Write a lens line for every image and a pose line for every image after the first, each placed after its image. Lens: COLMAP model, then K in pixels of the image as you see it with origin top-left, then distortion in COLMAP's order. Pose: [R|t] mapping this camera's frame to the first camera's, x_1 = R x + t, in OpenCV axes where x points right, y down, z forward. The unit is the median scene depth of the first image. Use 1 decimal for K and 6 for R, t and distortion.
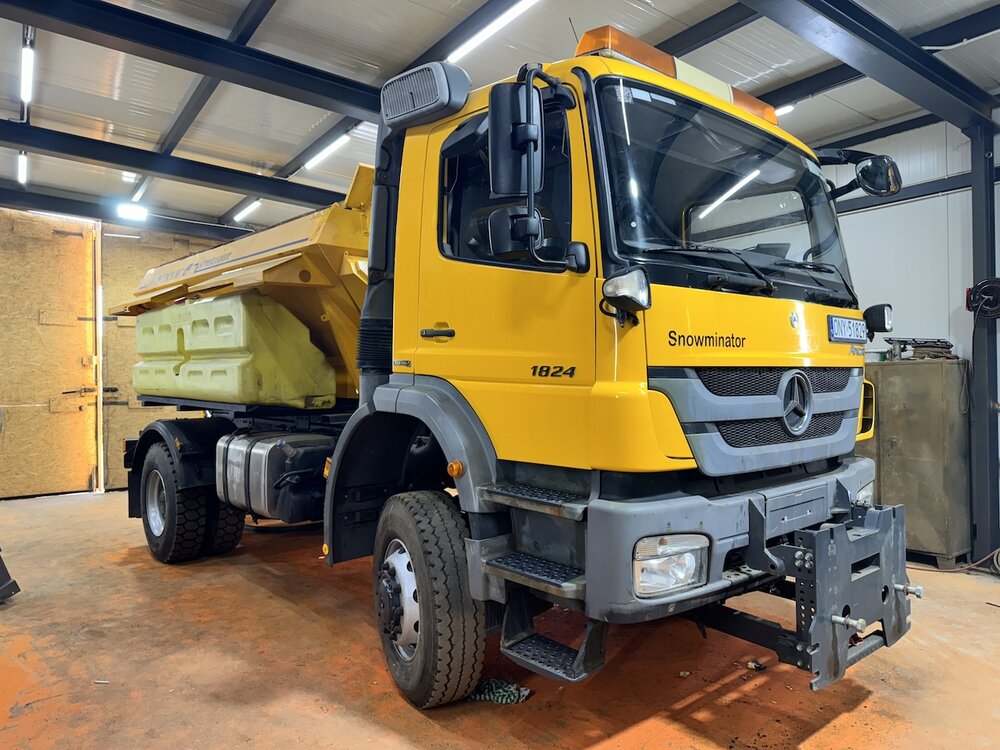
lens RADIAL K [[704.5, 0, 504.4], [0, 704.5, 374.5], [0, 0, 1]] dist [0.048121, -0.059573]
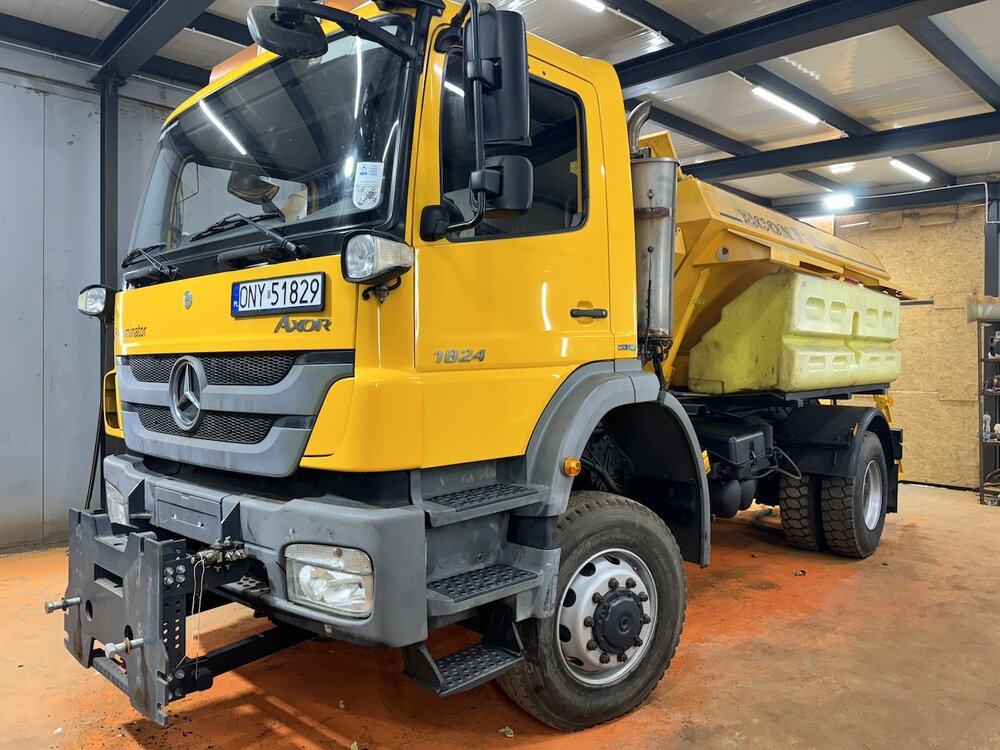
lens RADIAL K [[704.5, 0, 500.9], [0, 704.5, 375.9], [0, 0, 1]] dist [0.048121, -0.059573]
pose [[0.111874, 0.018330, -0.993553, 1.274295], [-0.000754, 0.999831, 0.018361, 0.001370], [0.993722, -0.001305, 0.111869, 1.230978]]
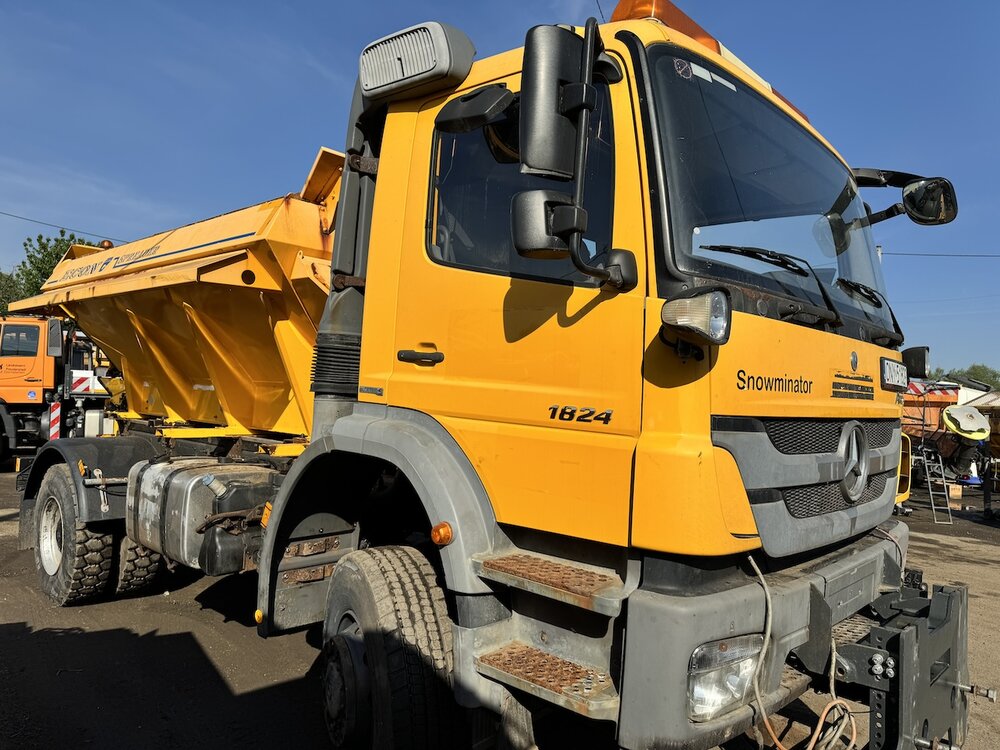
lens RADIAL K [[704.5, 0, 507.8], [0, 704.5, 376.7], [0, 0, 1]] dist [0.048121, -0.059573]
pose [[0.994651, 0.045007, 0.092972, -0.070143], [-0.042704, 0.998733, -0.026616, -0.018424], [-0.094053, 0.022503, 0.995313, 0.197479]]
